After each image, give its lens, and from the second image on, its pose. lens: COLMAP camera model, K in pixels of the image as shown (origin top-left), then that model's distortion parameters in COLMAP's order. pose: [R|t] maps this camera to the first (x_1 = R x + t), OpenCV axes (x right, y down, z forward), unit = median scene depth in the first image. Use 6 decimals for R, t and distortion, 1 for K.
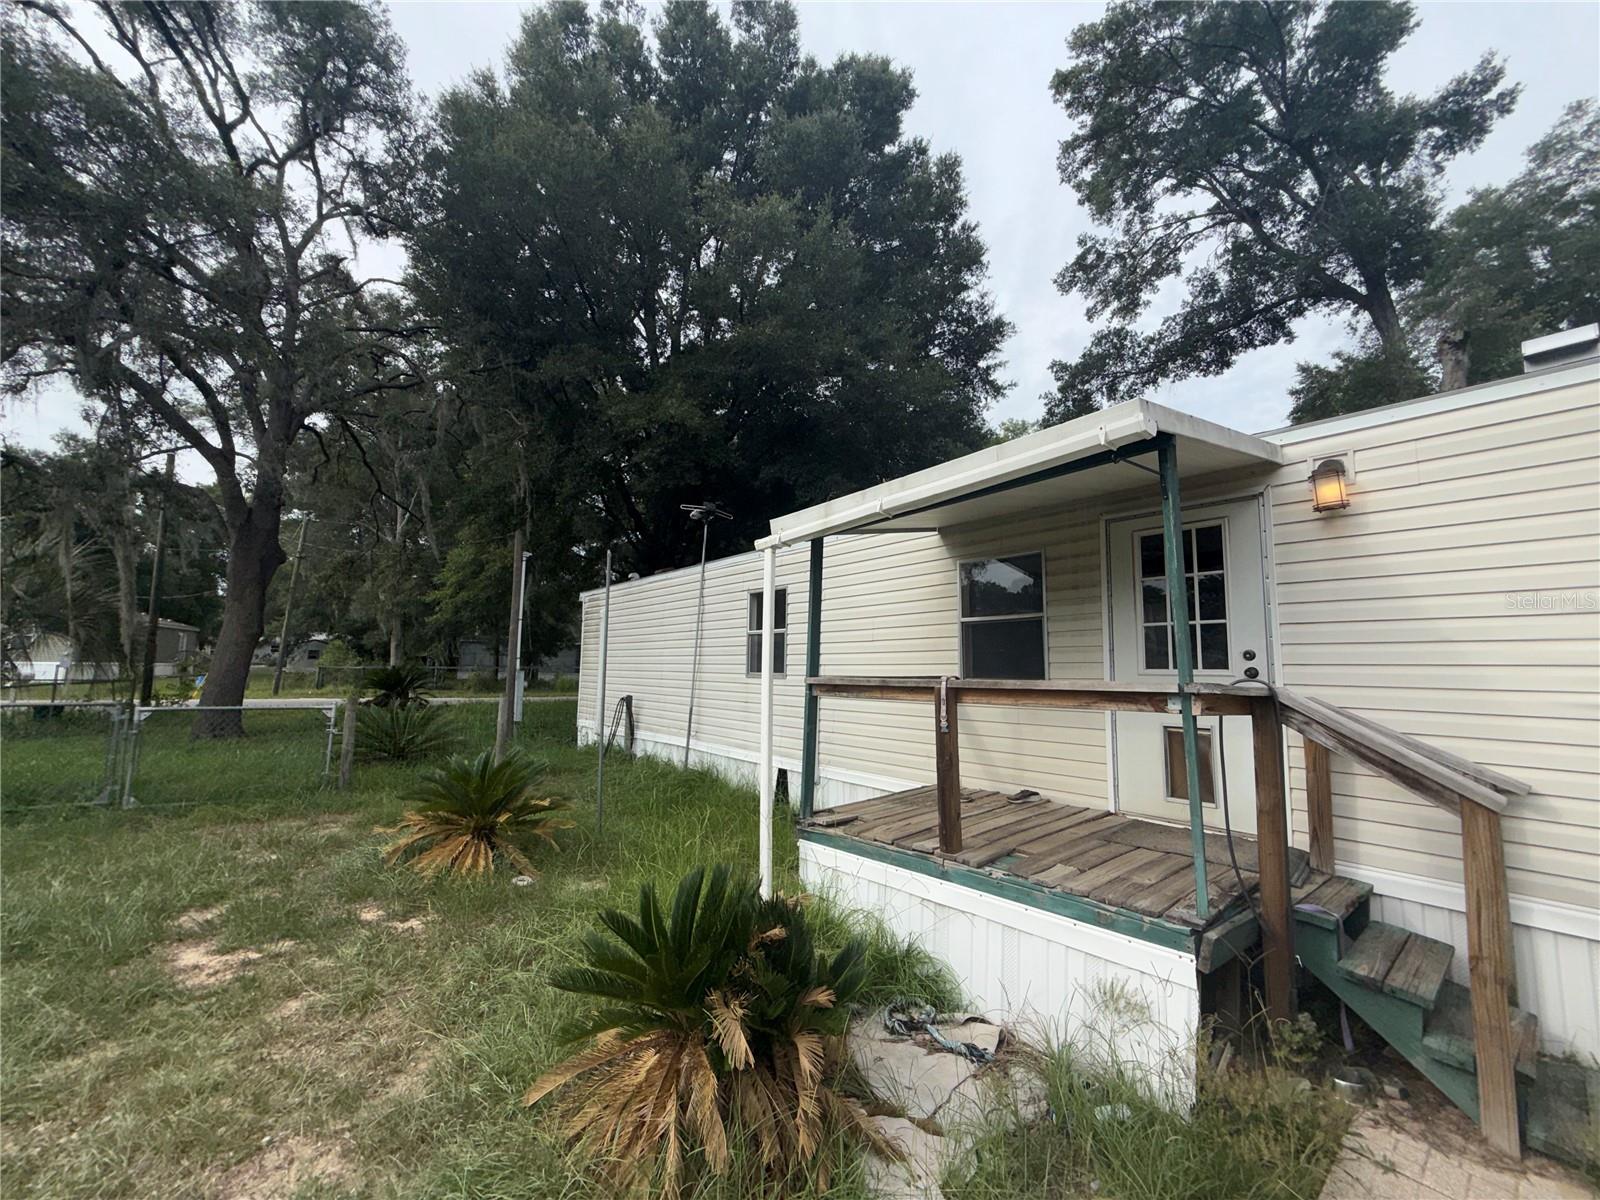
lens RADIAL K [[637.1, 0, 791.5], [0, 637.1, 607.4], [0, 0, 1]] dist [0.002230, -0.000535]
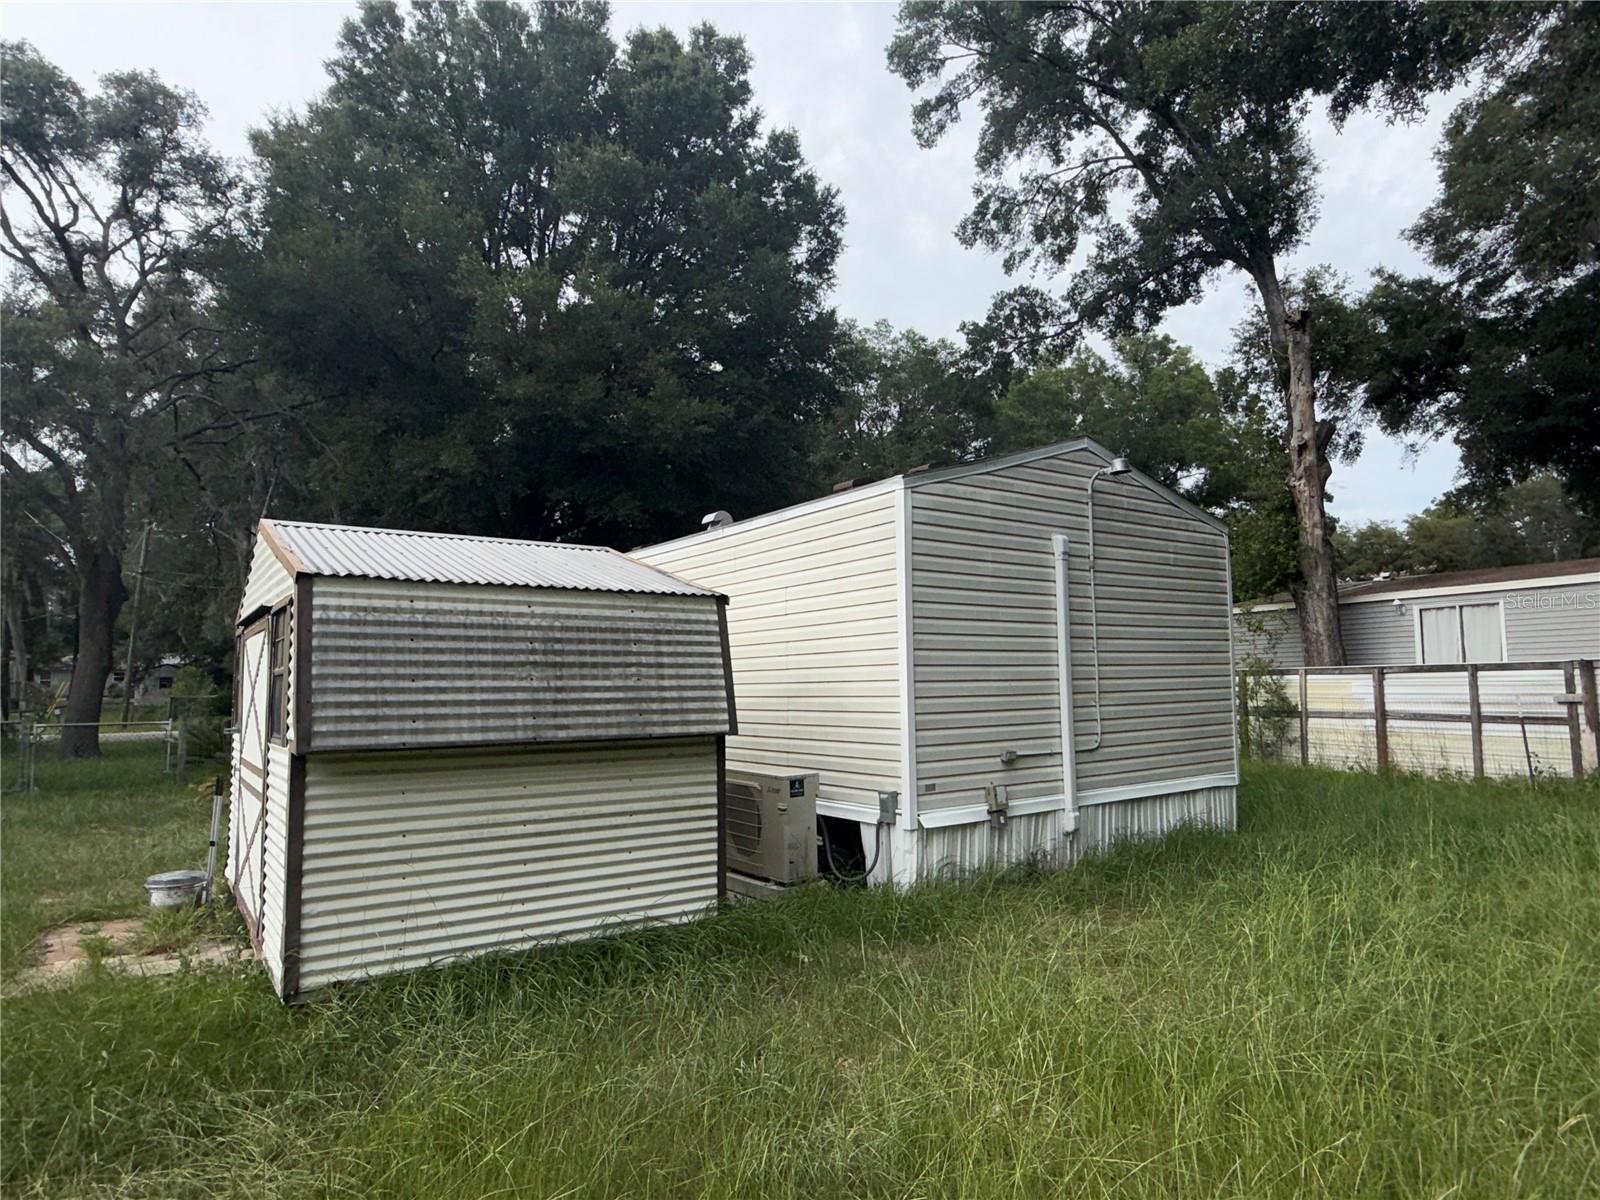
lens RADIAL K [[935.1, 0, 798.5], [0, 935.1, 607.2], [0, 0, 1]] dist [0.005538, 0.002060]
pose [[0.998091, -0.033407, -0.051948, 0.263601], [0.034194, 0.999312, 0.014340, -0.025515], [0.051434, -0.016089, 0.998547, -0.329574]]
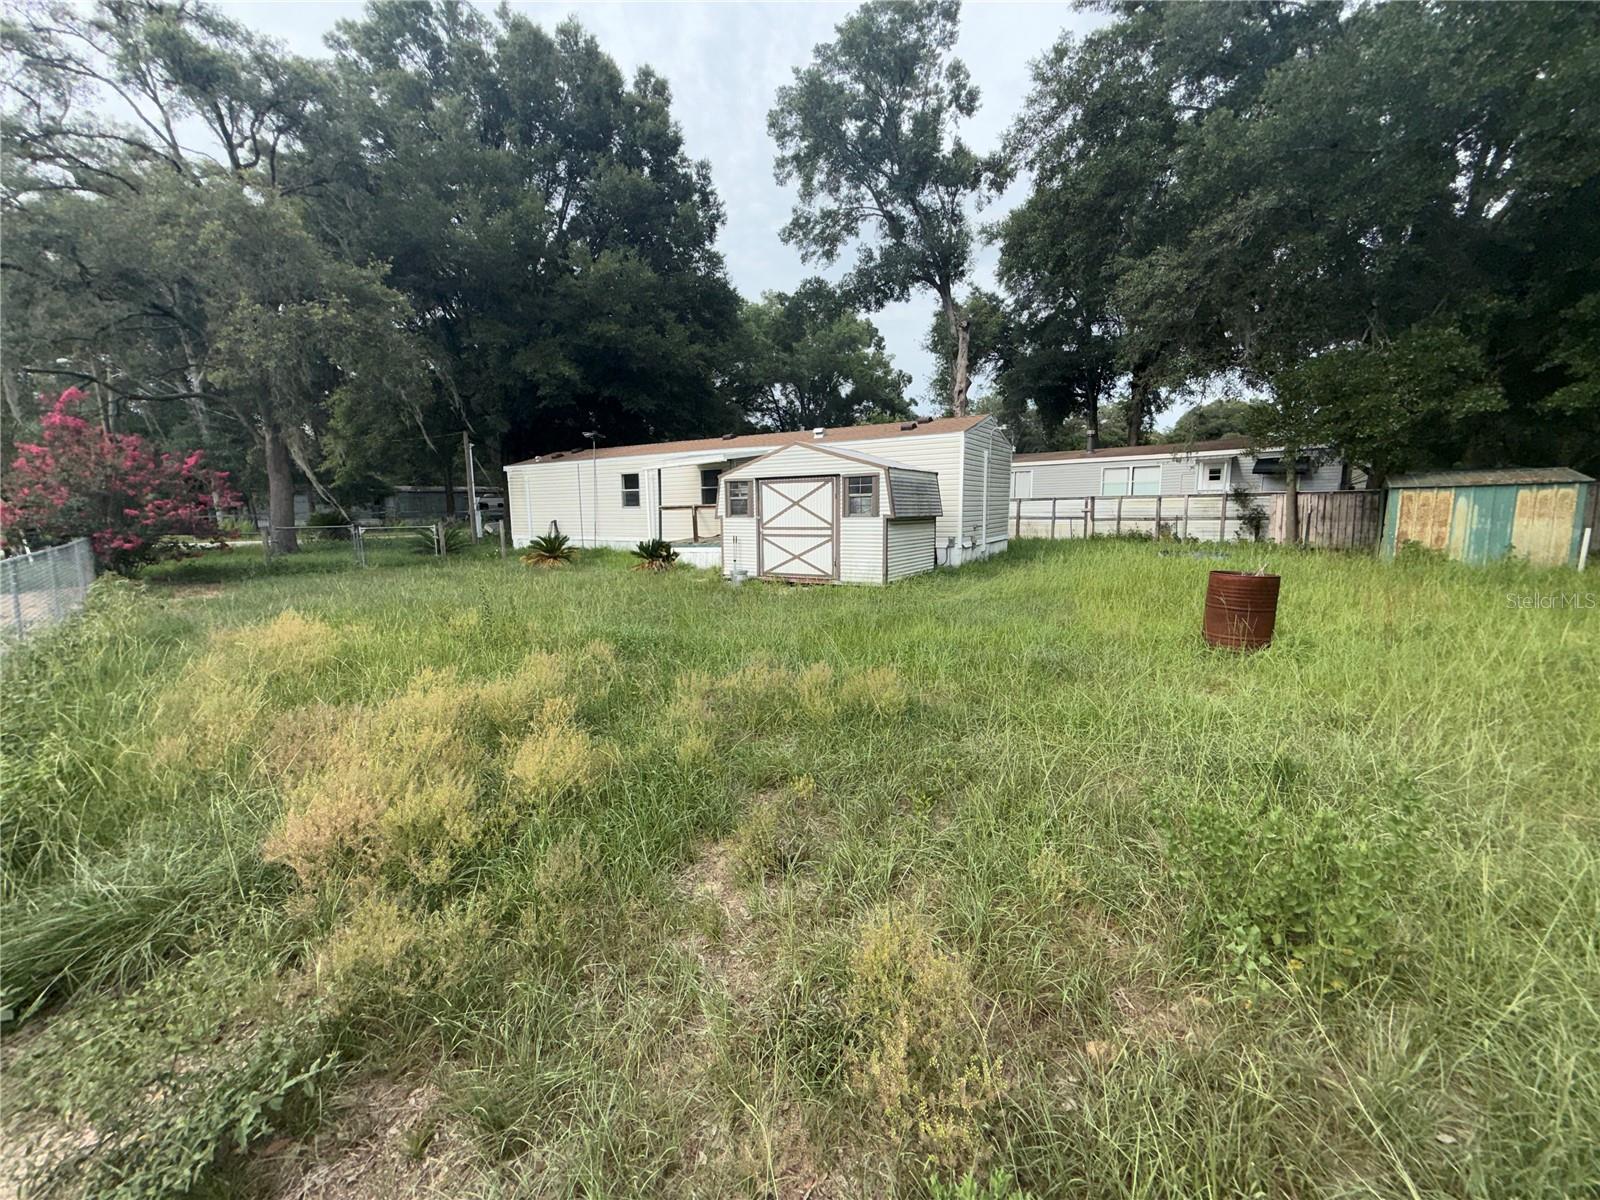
lens RADIAL K [[637.1, 0, 791.5], [0, 637.1, 607.4], [0, 0, 1]] dist [0.002230, -0.000535]
pose [[0.944619, -0.076404, 0.319152, -0.097862], [-0.005603, 0.968623, 0.248470, -0.051431], [-0.328123, -0.236498, 0.914551, -0.587962]]
